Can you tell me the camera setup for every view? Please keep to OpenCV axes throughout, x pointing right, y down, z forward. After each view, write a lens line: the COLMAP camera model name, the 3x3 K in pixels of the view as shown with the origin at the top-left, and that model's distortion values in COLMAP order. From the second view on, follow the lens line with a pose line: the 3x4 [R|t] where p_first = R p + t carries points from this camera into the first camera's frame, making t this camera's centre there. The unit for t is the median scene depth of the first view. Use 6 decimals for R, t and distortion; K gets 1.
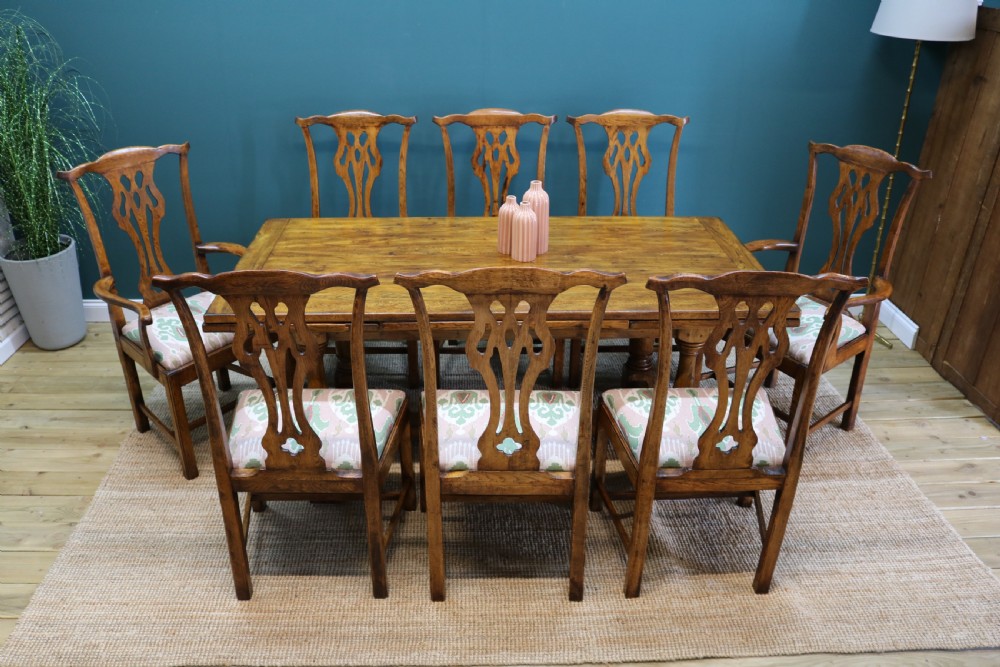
lens RADIAL K [[924.5, 0, 500.0], [0, 924.5, 333.5], [0, 0, 1]] dist [-0.159505, 0.179632]
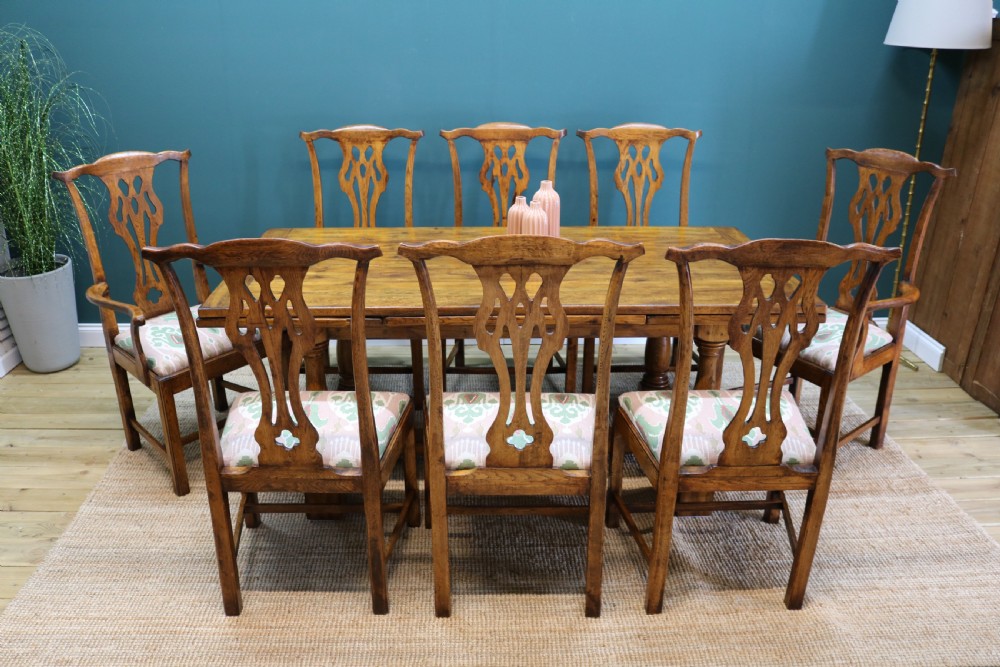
lens RADIAL K [[924.5, 0, 500.0], [0, 924.5, 333.5], [0, 0, 1]] dist [-0.159505, 0.179632]
pose [[0.999965, -0.002257, -0.008059, -0.002252], [0.001504, 0.995743, -0.092156, 0.087904], [0.008233, 0.092140, 0.995712, 0.055360]]
